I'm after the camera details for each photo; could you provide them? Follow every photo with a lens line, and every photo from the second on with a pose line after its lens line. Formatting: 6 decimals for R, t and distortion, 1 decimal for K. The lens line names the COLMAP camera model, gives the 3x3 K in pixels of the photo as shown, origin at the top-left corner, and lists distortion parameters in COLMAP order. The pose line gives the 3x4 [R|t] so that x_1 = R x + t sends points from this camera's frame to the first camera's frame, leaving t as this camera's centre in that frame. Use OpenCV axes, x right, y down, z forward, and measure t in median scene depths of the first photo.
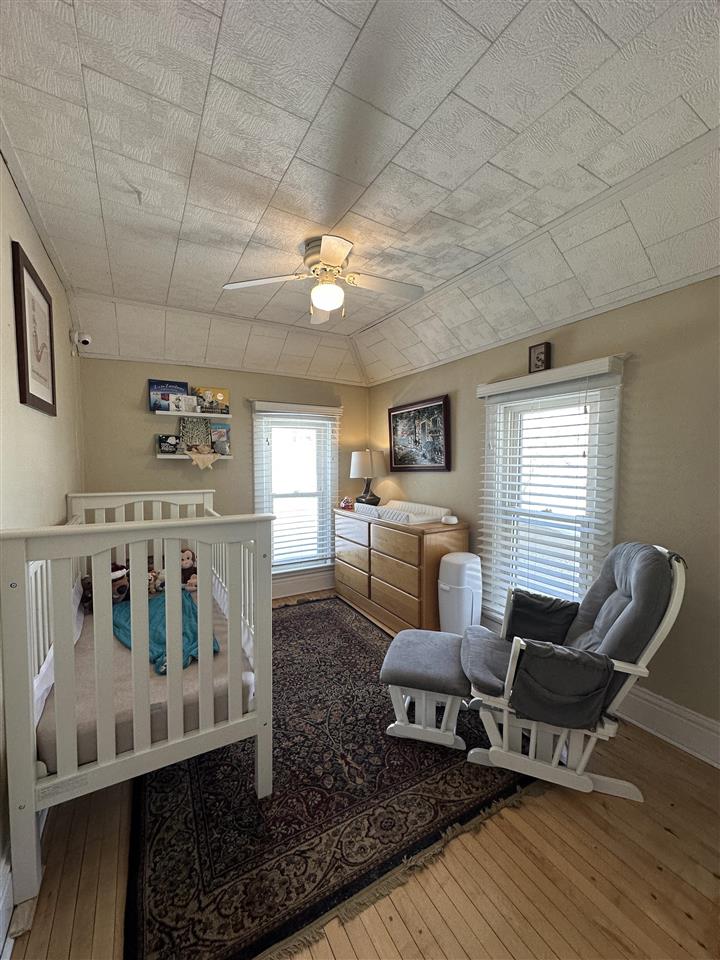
lens RADIAL K [[383.7, 0, 359.8], [0, 383.7, 477.9], [0, 0, 1]] dist [-0.003223, 0.001313]
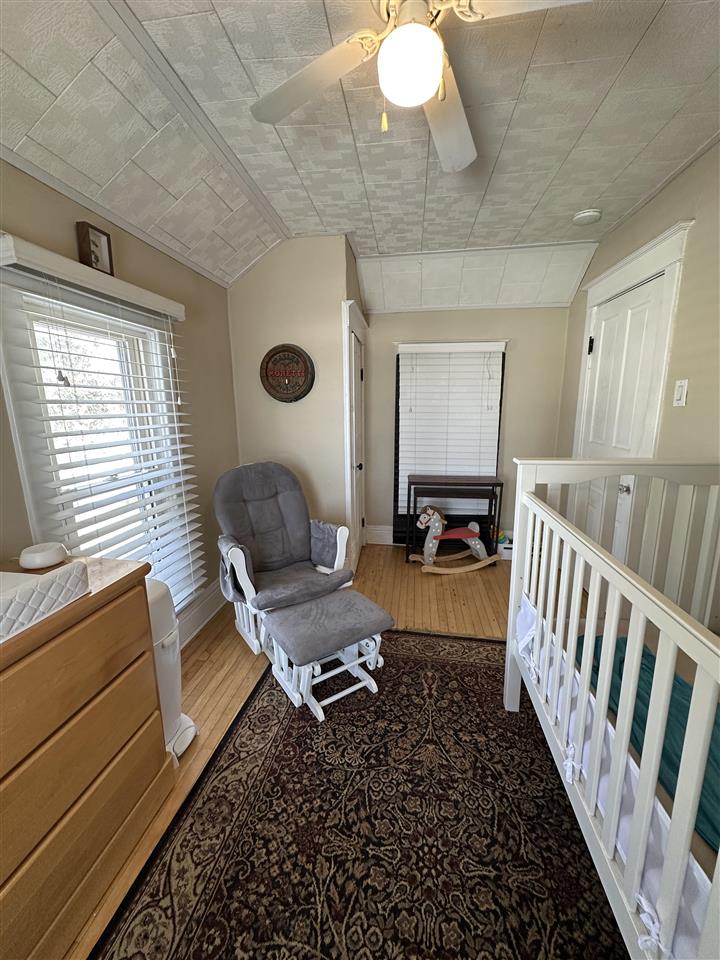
lens RADIAL K [[383.7, 0, 356.2], [0, 383.7, 482.2], [0, 0, 1]] dist [-0.003223, 0.001313]
pose [[-0.781793, -0.116257, 0.612605, -0.413062], [0.035968, 0.972421, 0.230443, -0.076143], [-0.622500, 0.202193, -0.756050, 1.622937]]
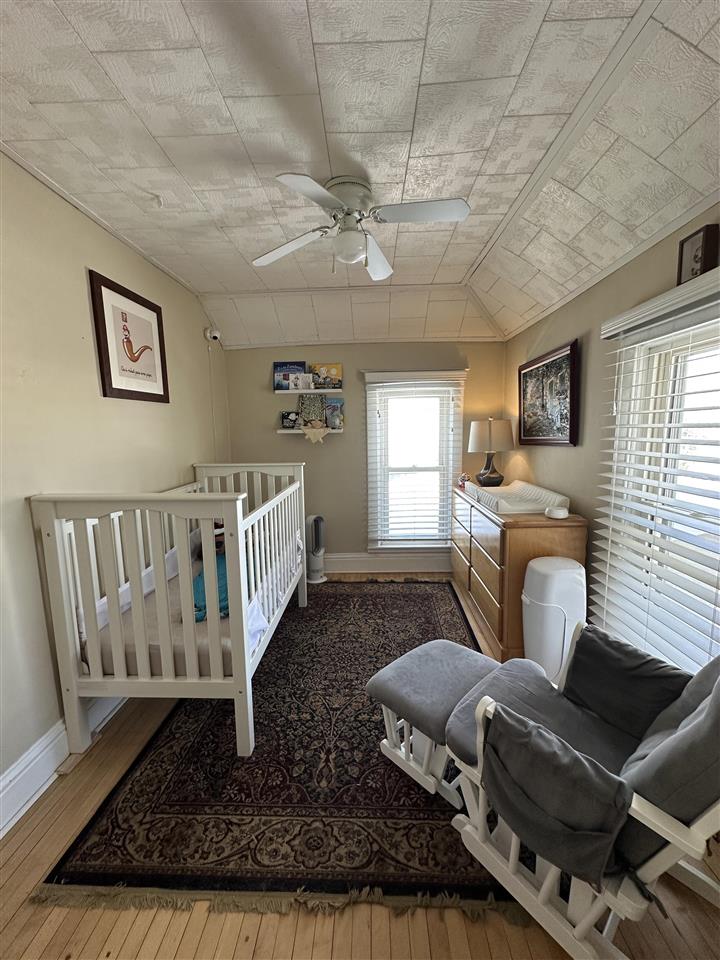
lens RADIAL K [[383.7, 0, 357.7], [0, 383.7, 478.6], [0, 0, 1]] dist [-0.003223, 0.001313]
pose [[0.849768, 0.050121, -0.524768, 0.436342], [-0.005610, 0.996273, 0.086070, -0.026757], [0.527126, -0.070195, 0.846883, 0.253964]]
